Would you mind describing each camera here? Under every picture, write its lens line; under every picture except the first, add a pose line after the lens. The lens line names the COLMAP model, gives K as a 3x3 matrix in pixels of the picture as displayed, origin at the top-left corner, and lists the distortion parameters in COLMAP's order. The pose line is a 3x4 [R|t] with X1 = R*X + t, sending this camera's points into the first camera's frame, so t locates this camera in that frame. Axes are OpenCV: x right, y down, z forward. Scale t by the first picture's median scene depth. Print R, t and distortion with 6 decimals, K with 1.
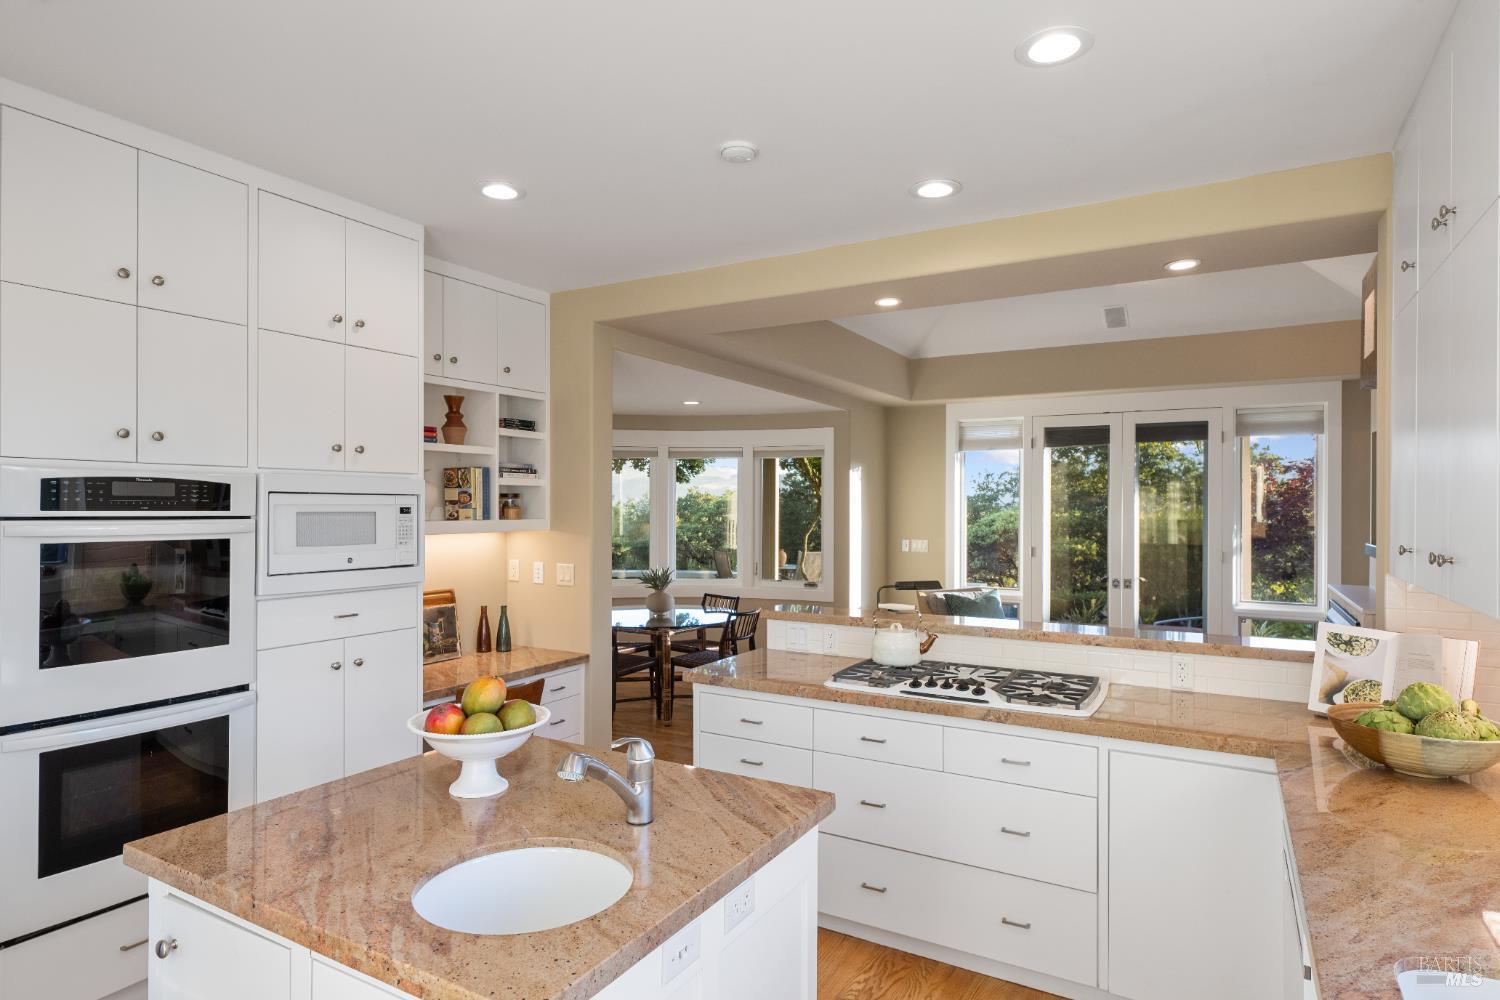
lens RADIAL K [[839.2, 0, 746.0], [0, 839.2, 504.8], [0, 0, 1]] dist [0.005706, 0.001104]
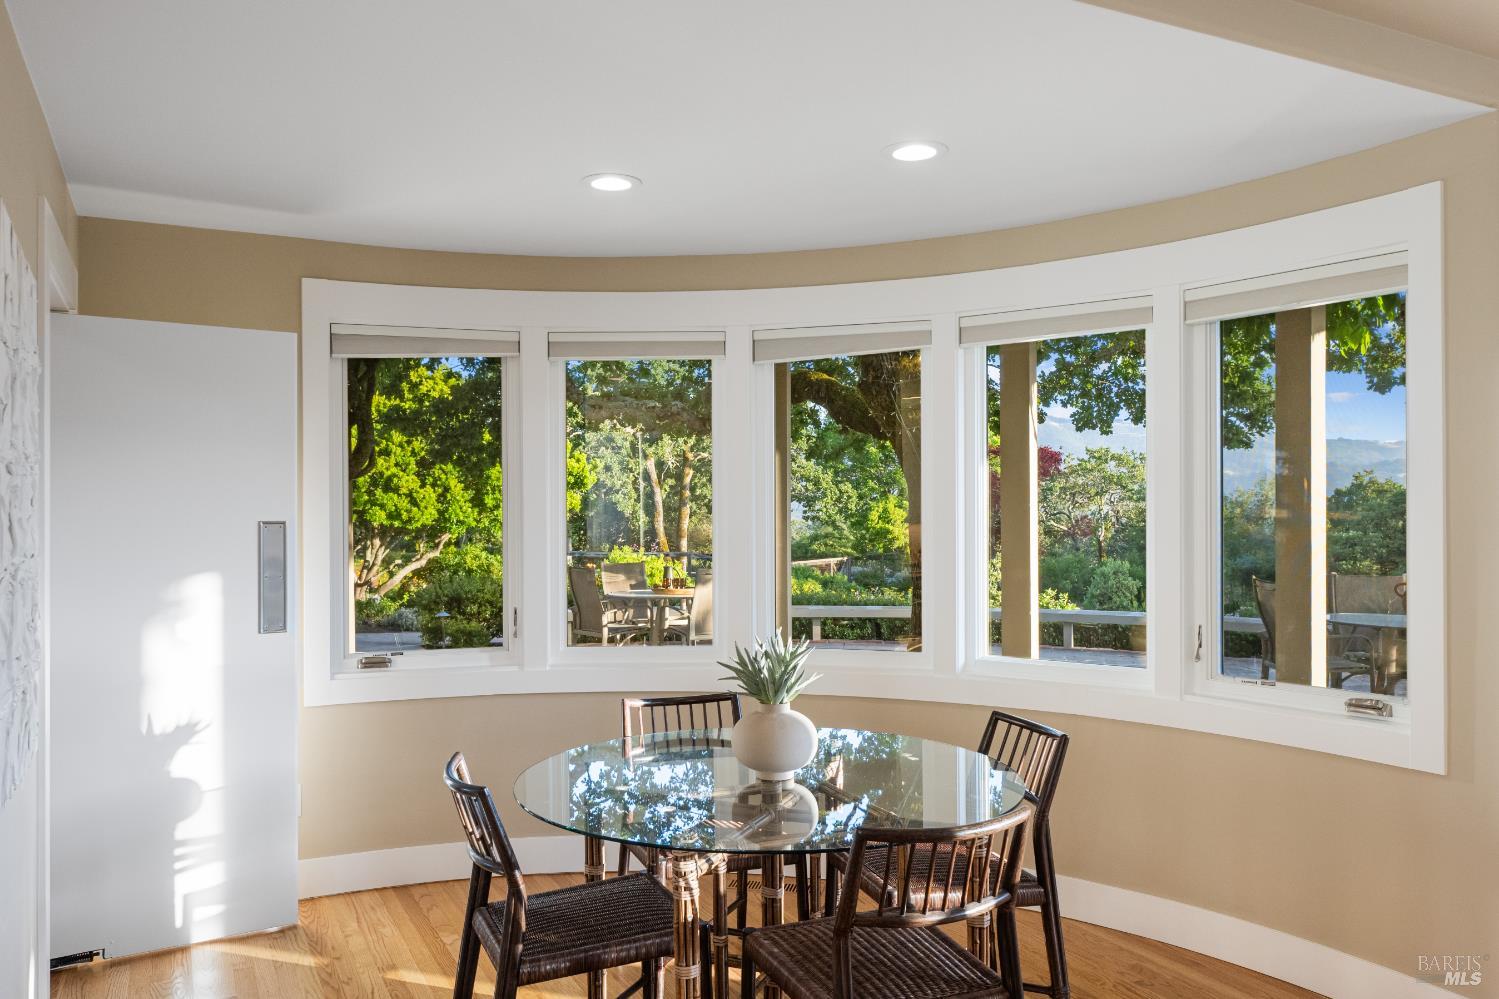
lens RADIAL K [[1144.1, 0, 740.9], [0, 1144.1, 500.9], [0, 0, 1]] dist [0.012177, 0.003130]
pose [[0.836995, -0.009641, -0.547126, 0.114589], [0.006980, 0.999952, -0.006942, 0.019814], [0.547166, 0.001992, 0.837022, 0.509005]]
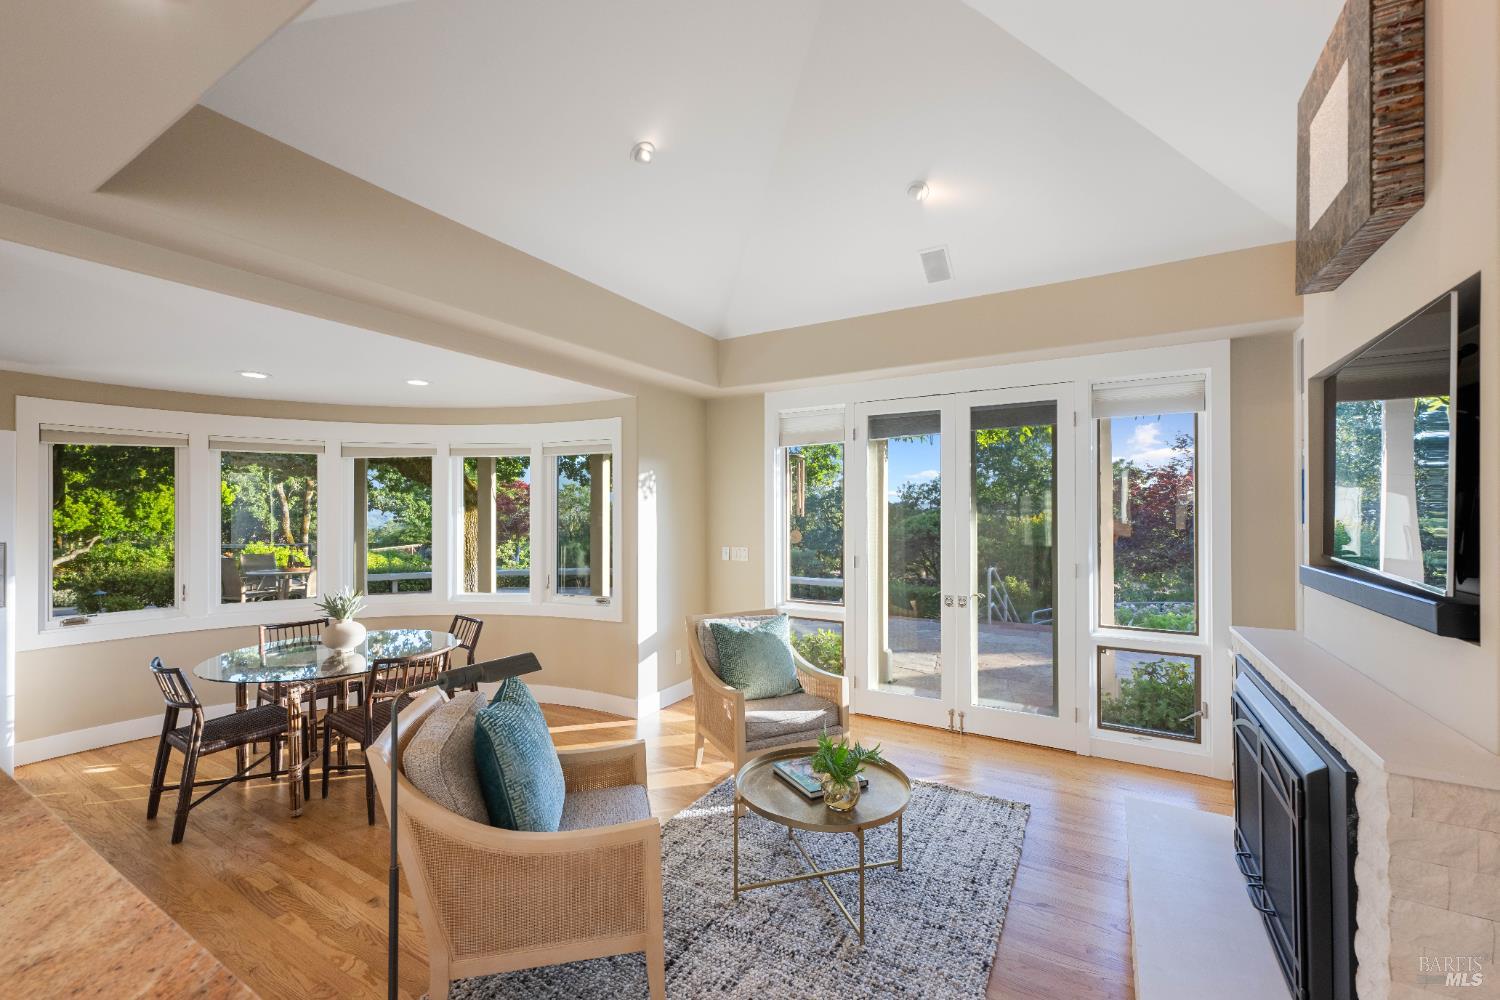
lens RADIAL K [[610.9, 0, 747.0], [0, 610.9, 507.2], [0, 0, 1]] dist [0.002810, 0.000217]
pose [[0.999968, -0.005260, -0.005978, 0.226739], [0.005222, 0.999966, -0.006344, 0.003531], [0.006012, 0.006313, 0.999962, 0.367059]]
